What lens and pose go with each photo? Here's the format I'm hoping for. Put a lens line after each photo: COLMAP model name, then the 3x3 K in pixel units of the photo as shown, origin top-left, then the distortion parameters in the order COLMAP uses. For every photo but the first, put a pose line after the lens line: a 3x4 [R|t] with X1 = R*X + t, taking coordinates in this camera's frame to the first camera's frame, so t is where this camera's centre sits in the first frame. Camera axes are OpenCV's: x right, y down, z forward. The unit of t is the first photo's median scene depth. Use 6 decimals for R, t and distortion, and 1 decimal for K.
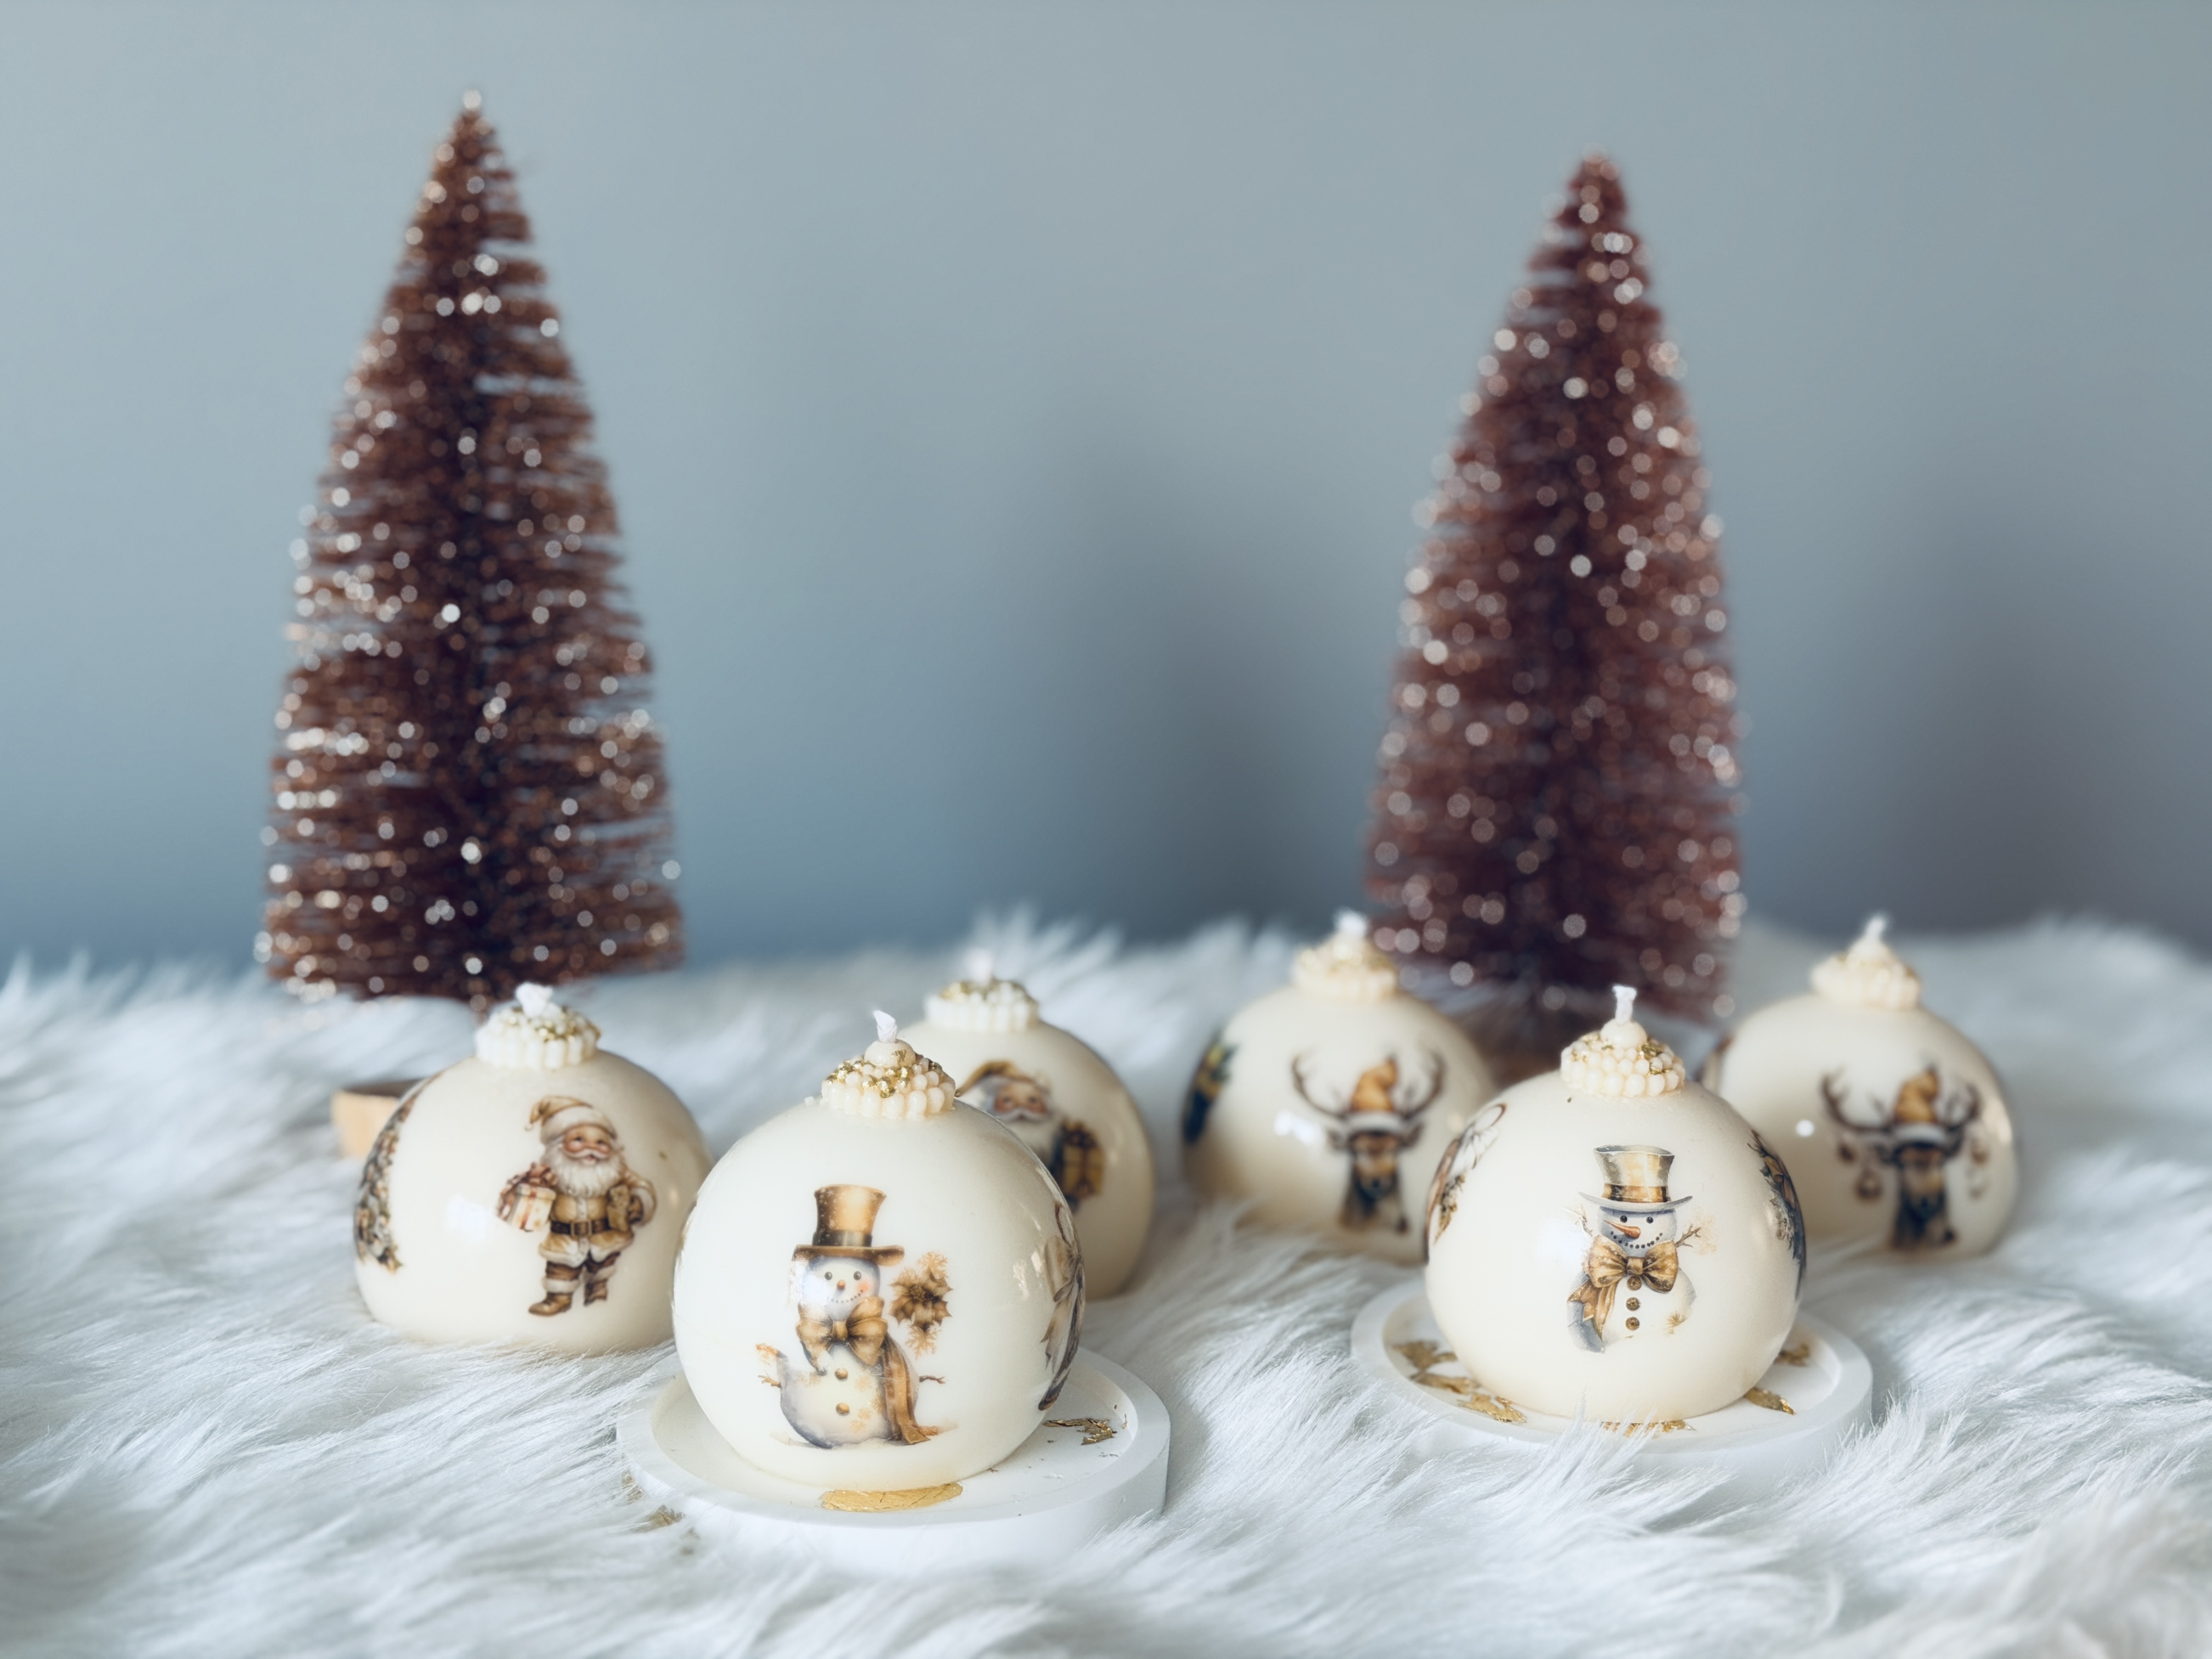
lens RADIAL K [[3108.4, 0, 1106.0], [0, 3108.4, 829.5], [0, 0, 1]] dist [0.079802, -0.056511]
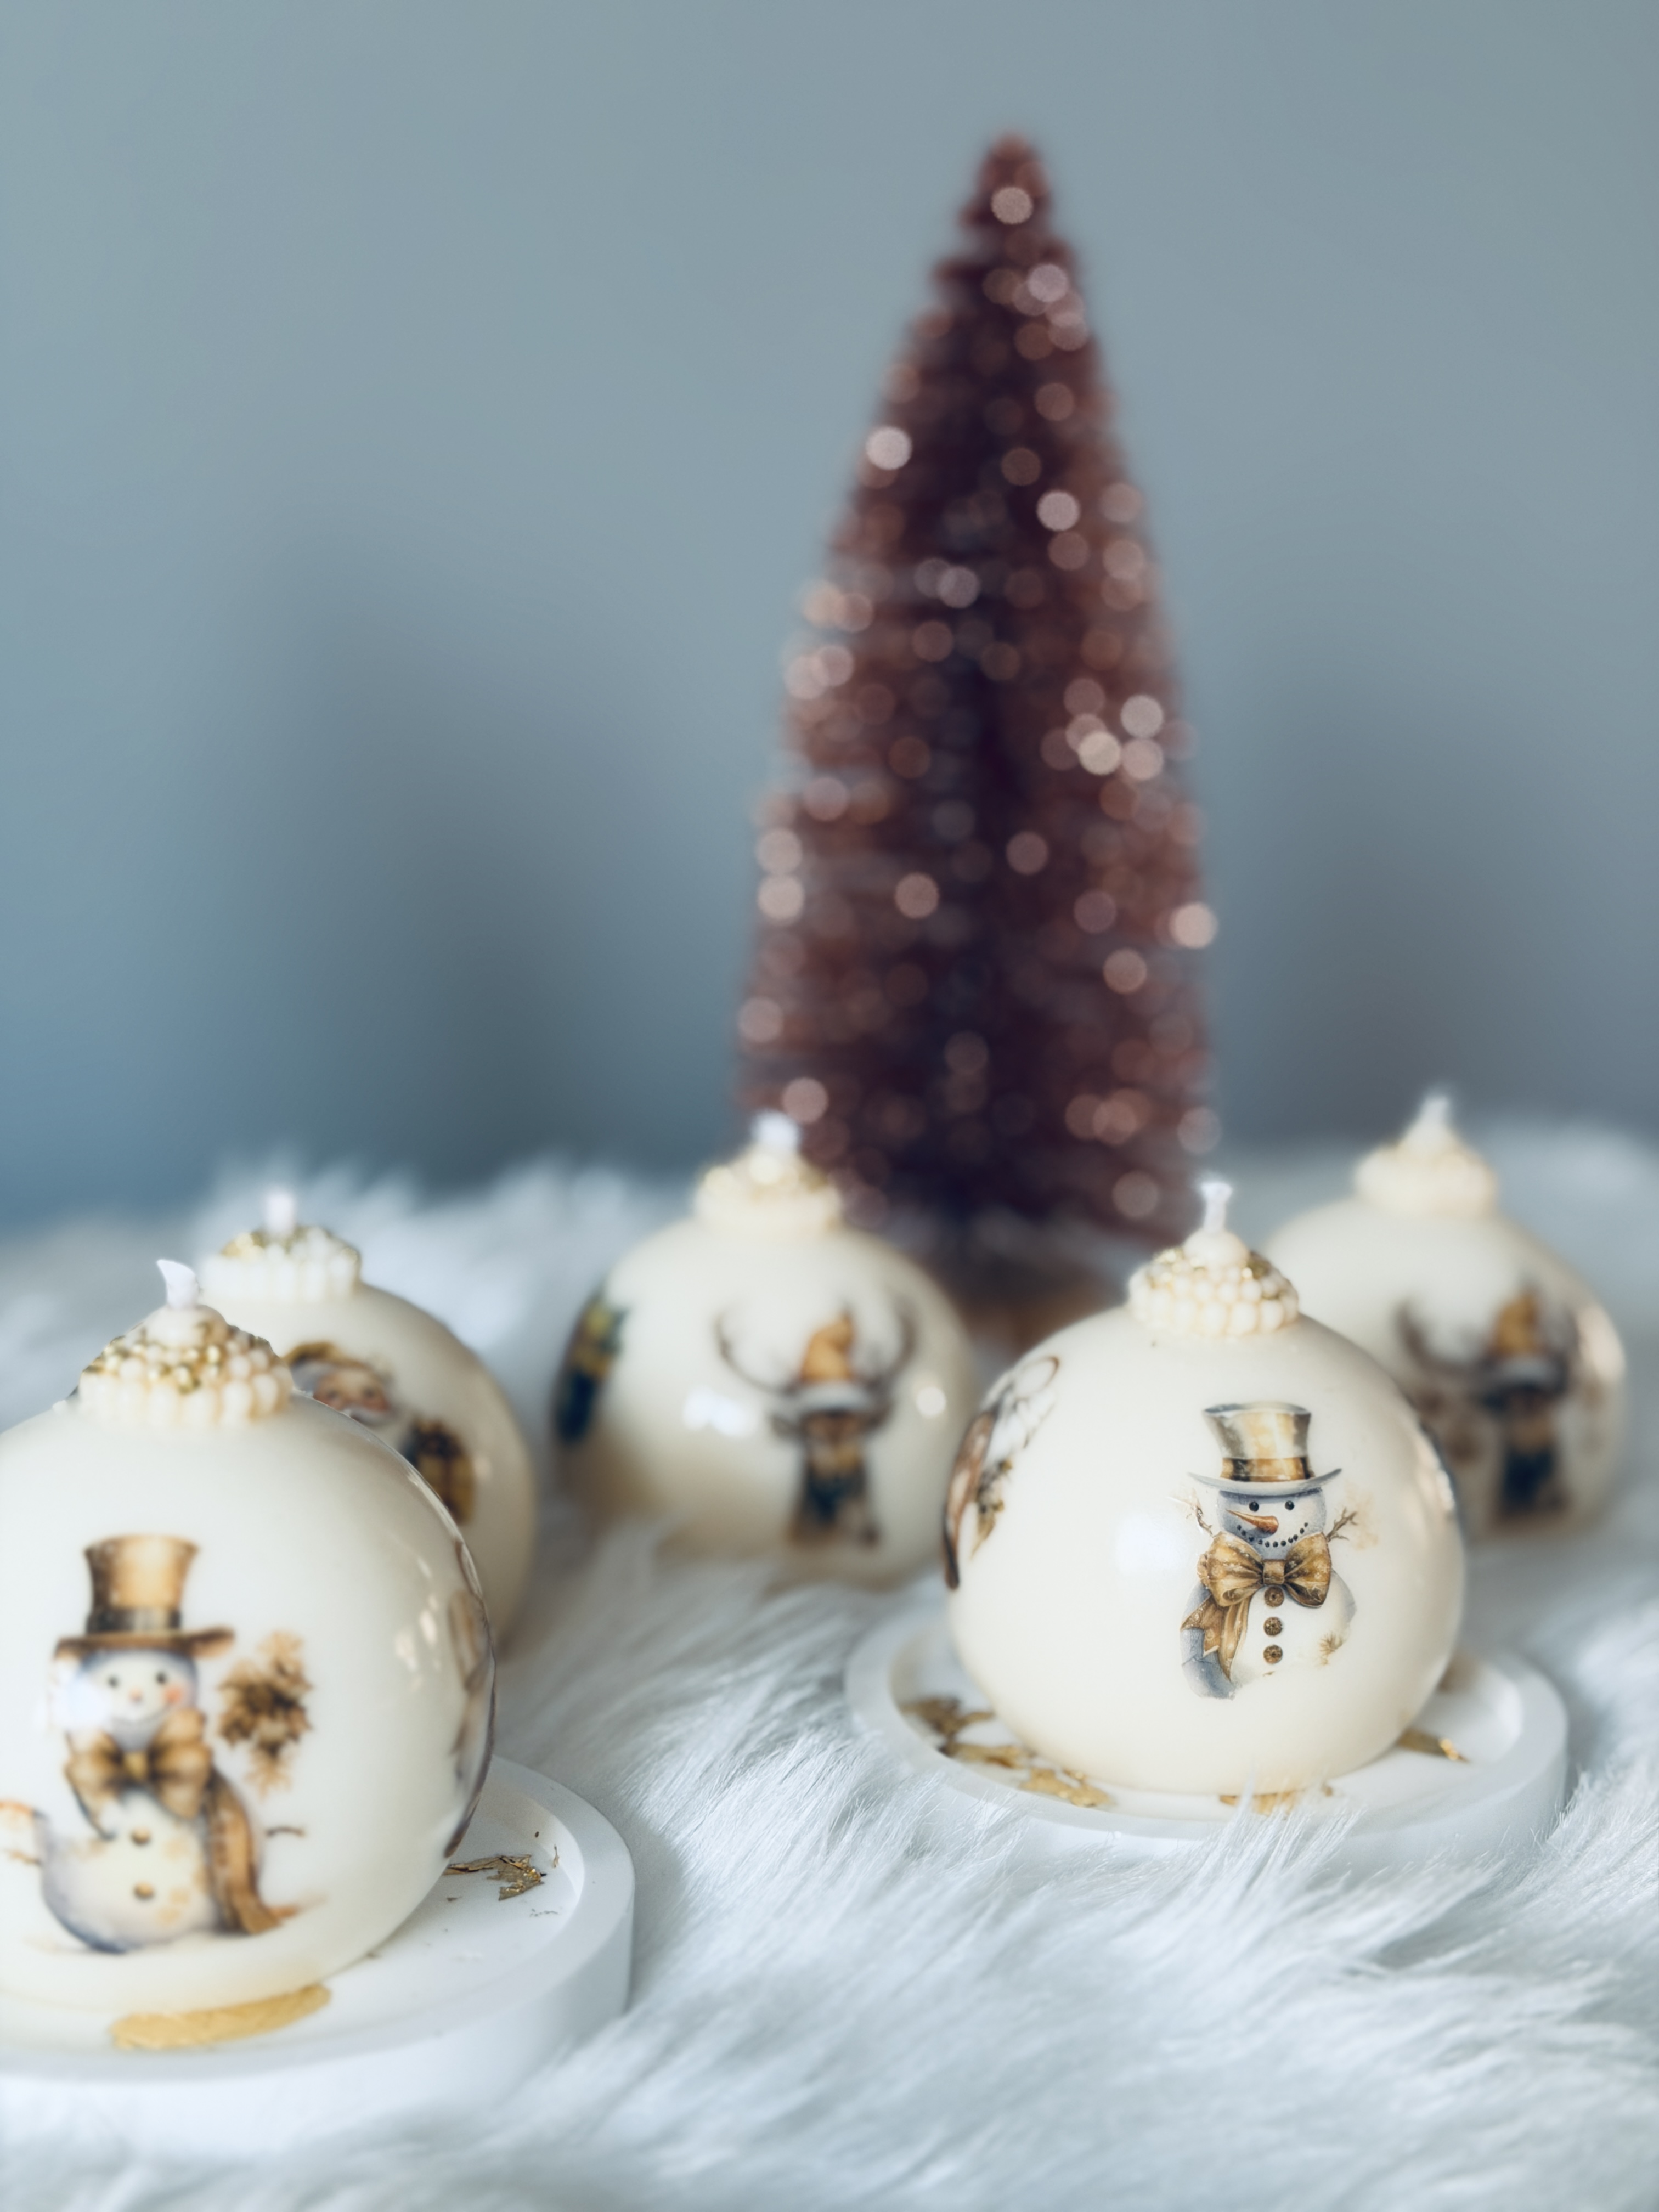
lens RADIAL K [[3108.4, 0, 829.5], [0, 3108.4, 1106.0], [0, 0, 1]] dist [0.079802, -0.056511]
pose [[0.981020, -0.041008, 0.189523, -0.057714], [0.042825, 0.999067, -0.005499, 0.034358], [-0.189121, 0.013511, 0.981861, 0.326292]]
